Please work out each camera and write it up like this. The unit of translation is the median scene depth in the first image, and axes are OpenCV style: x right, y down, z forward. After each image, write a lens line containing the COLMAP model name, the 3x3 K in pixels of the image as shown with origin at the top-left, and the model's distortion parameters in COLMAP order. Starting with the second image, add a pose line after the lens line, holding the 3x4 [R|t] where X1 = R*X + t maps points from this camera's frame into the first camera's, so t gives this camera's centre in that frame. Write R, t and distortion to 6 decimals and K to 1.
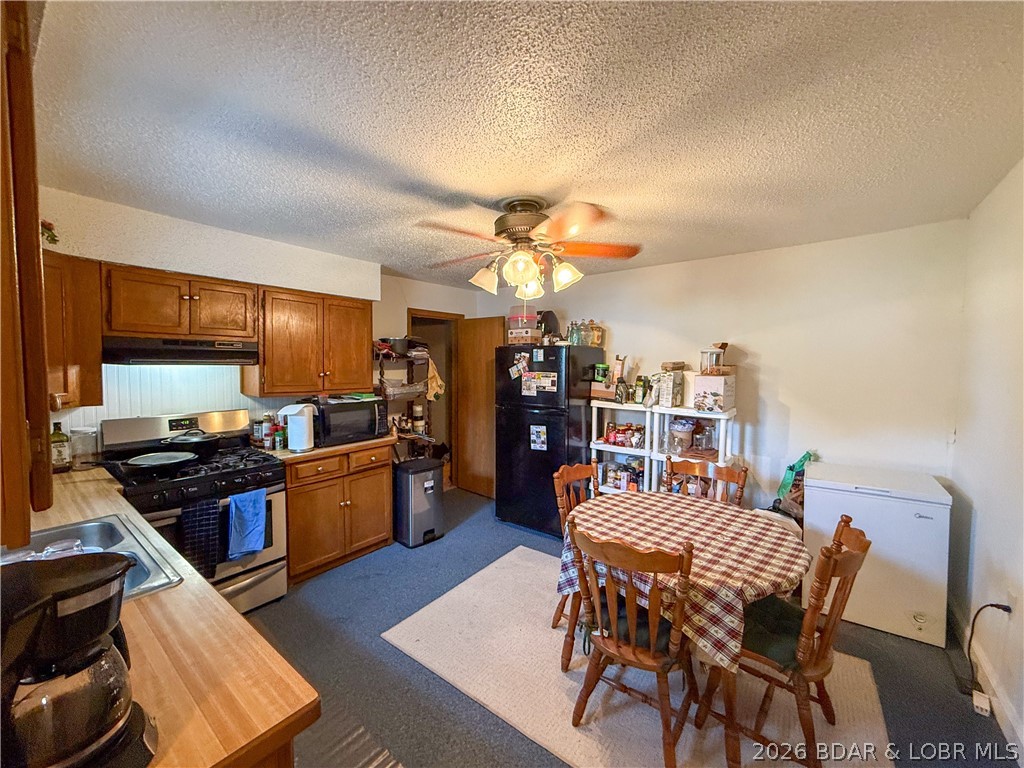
lens RADIAL K [[407.1, 0, 512.0], [0, 407.1, 382.3], [0, 0, 1]] dist [-0.001182, 0.000096]
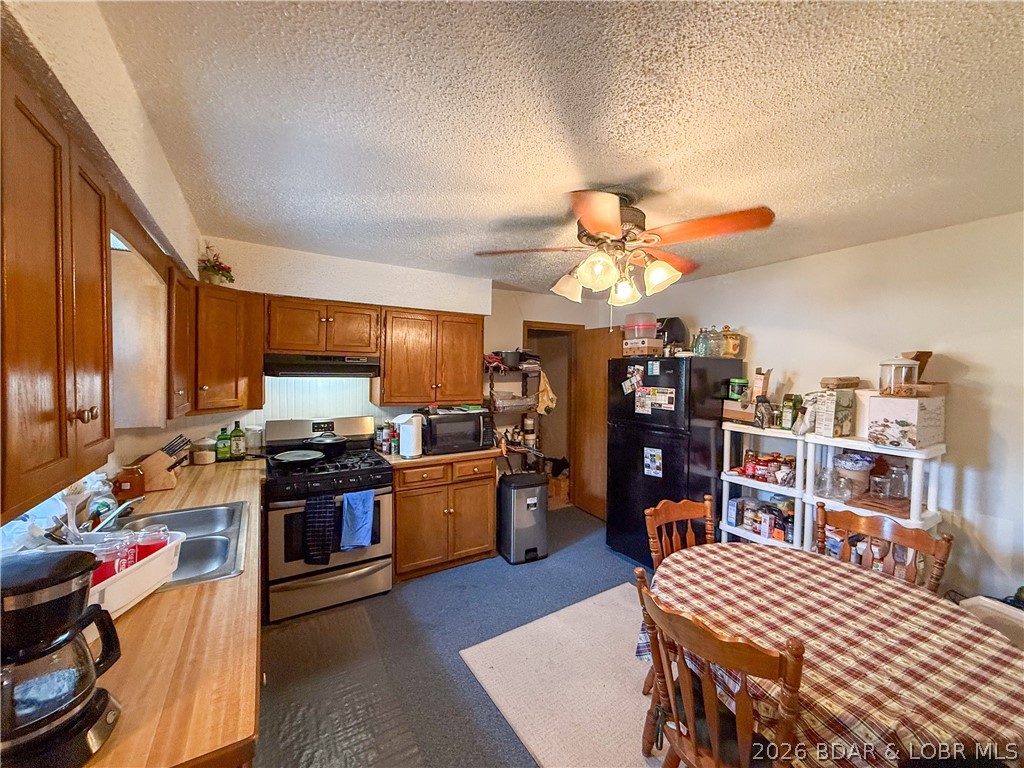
lens RADIAL K [[407.1, 0, 512.0], [0, 407.1, 382.3], [0, 0, 1]] dist [-0.001182, 0.000096]
pose [[0.933804, 0.013440, -0.357533, 0.096769], [-0.022572, 0.999517, -0.021383, -0.010525], [0.357073, 0.028038, 0.933656, 0.071153]]
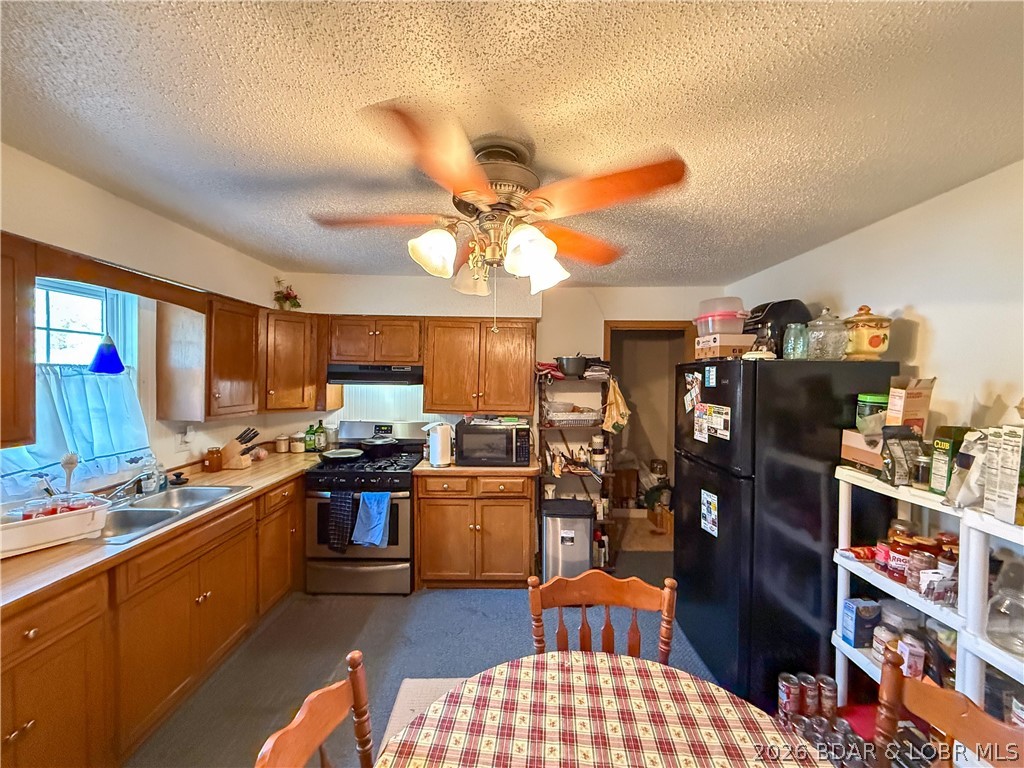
lens RADIAL K [[407.1, 0, 512.0], [0, 407.1, 382.3], [0, 0, 1]] dist [-0.001182, 0.000096]
pose [[0.612321, 0.012735, -0.790507, 0.378265], [-0.047139, 0.998679, -0.020425, -0.032596], [0.789203, 0.049770, 0.612113, 0.404767]]
